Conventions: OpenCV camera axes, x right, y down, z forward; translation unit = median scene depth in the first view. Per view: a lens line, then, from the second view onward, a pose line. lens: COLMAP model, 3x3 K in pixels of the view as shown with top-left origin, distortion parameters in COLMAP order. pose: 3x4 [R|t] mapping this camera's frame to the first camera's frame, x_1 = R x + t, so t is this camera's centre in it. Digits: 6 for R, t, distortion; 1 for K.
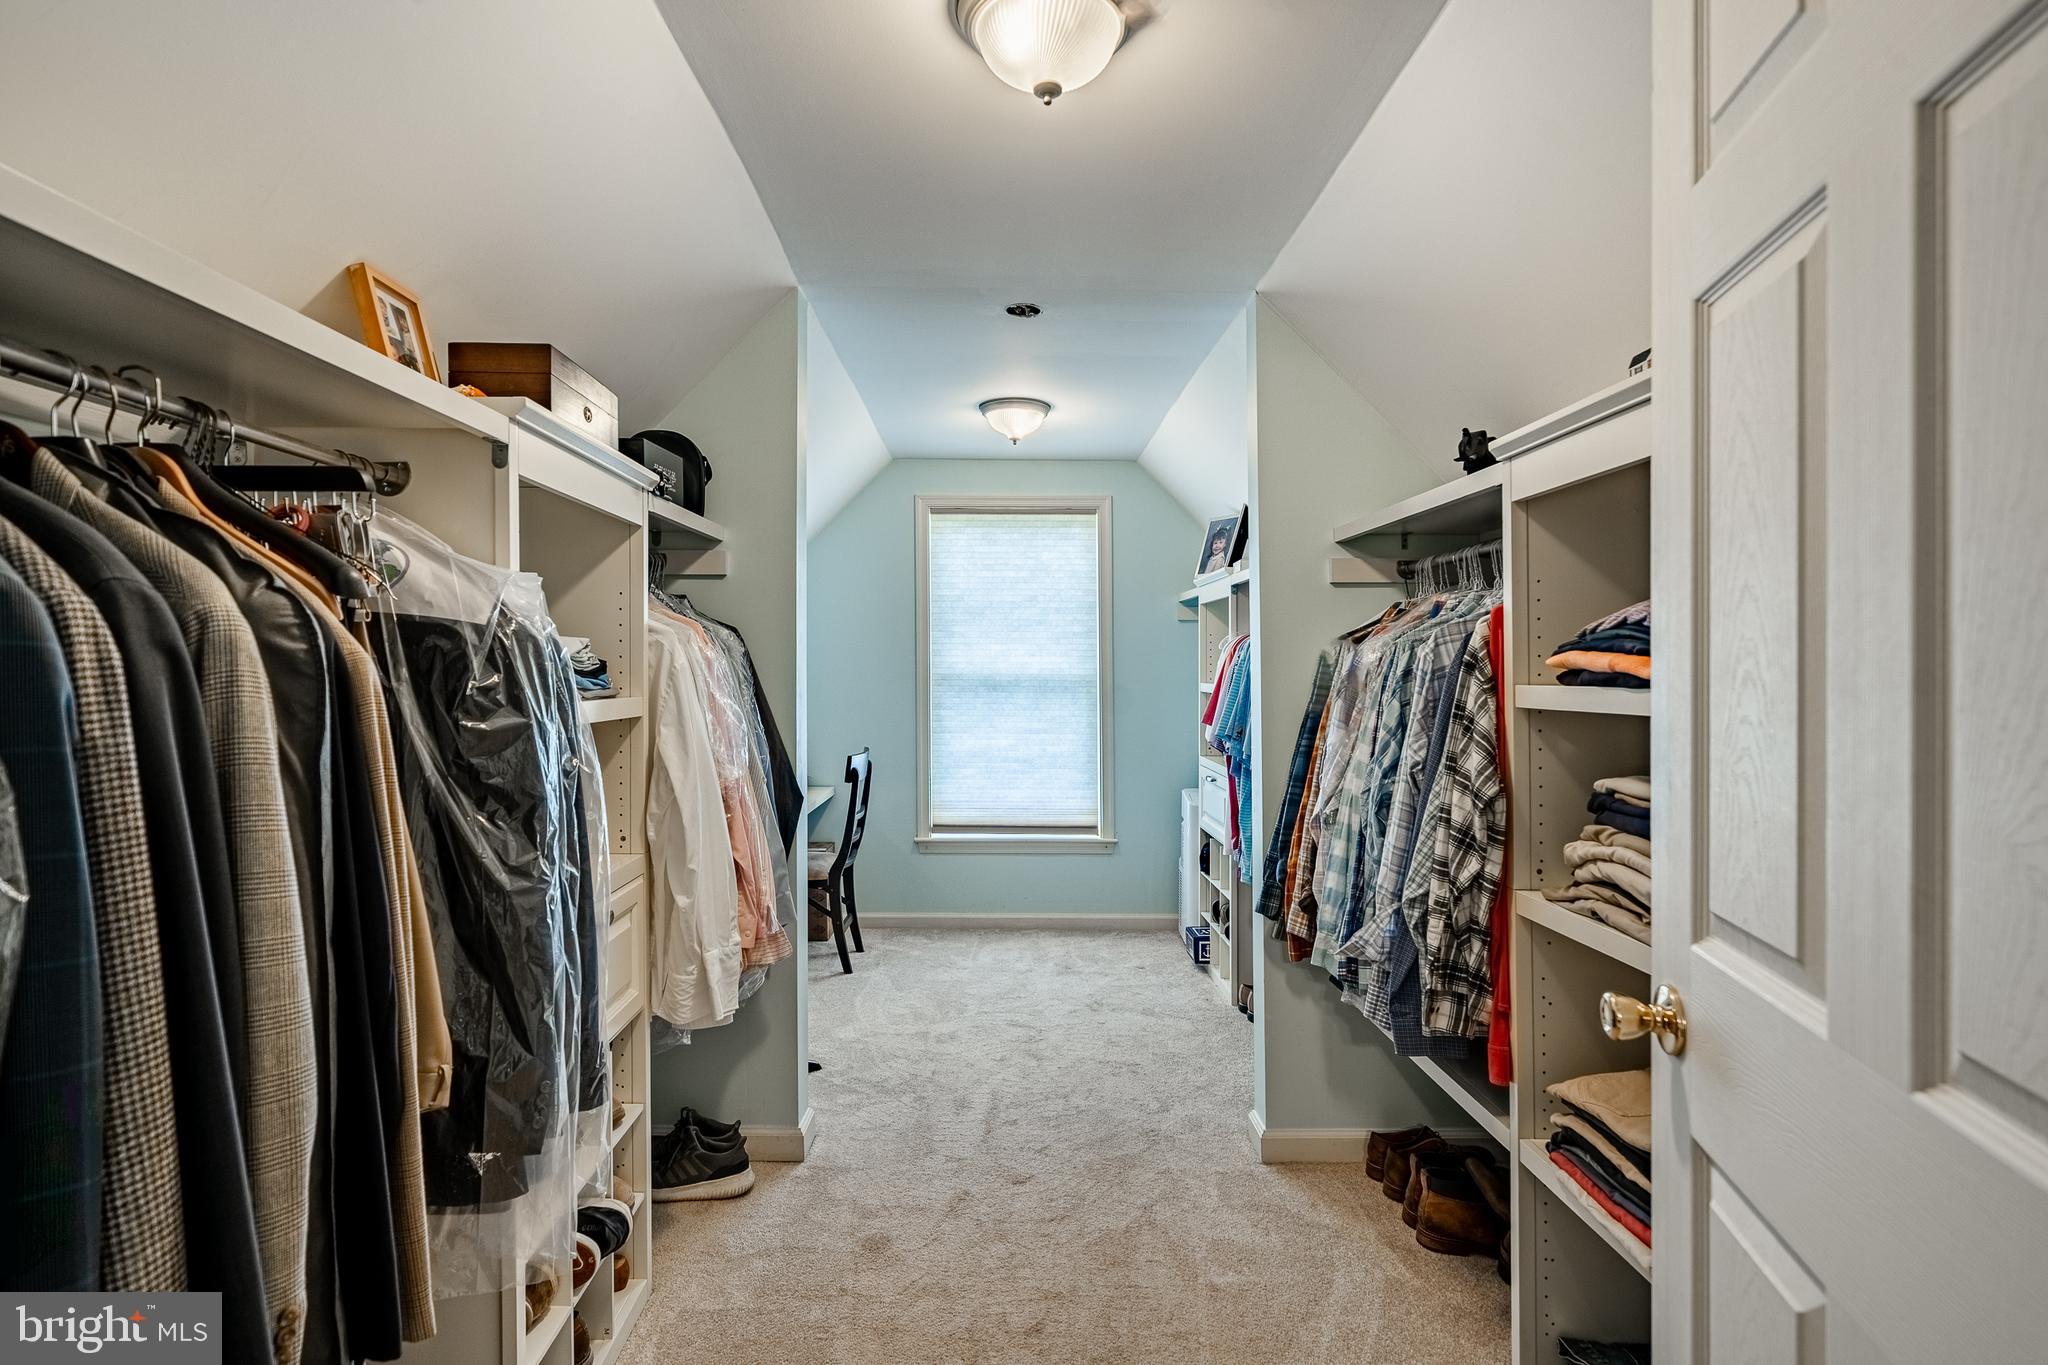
lens RADIAL K [[1035.1, 0, 1021.3], [0, 1035.1, 682.8], [0, 0, 1]] dist [-0.000737, -0.000028]
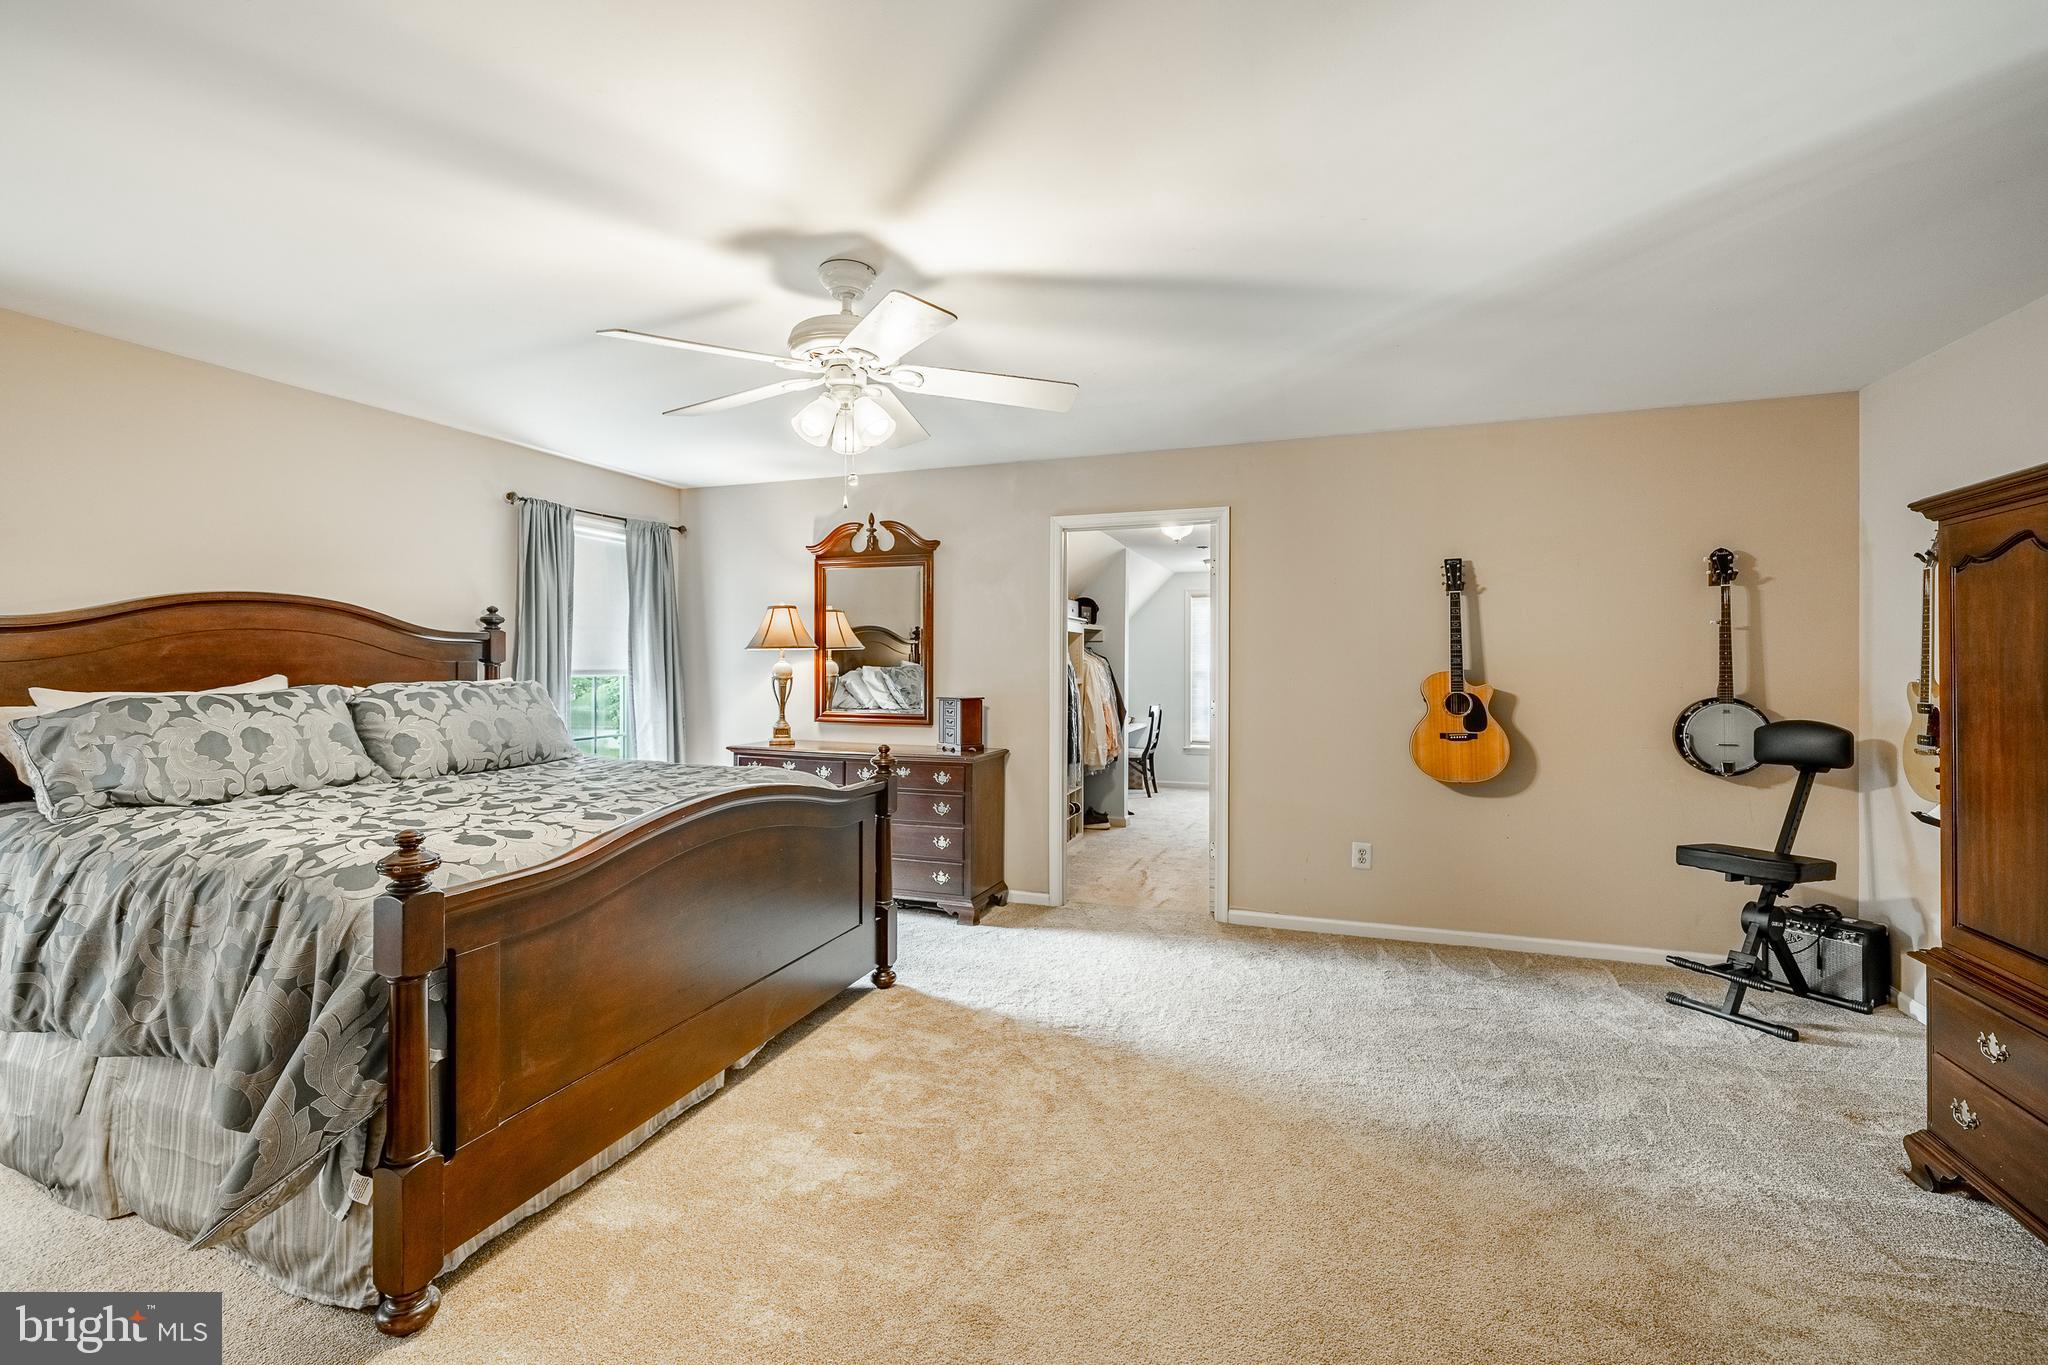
lens RADIAL K [[892.5, 0, 1019.8], [0, 892.5, 686.1], [0, 0, 1]] dist [0.001568, 0.000038]
pose [[0.937882, 0.006279, -0.346897, 0.433032], [-0.002554, 0.999934, 0.011196, 0.005152], [0.346944, -0.009615, 0.937836, -1.681986]]
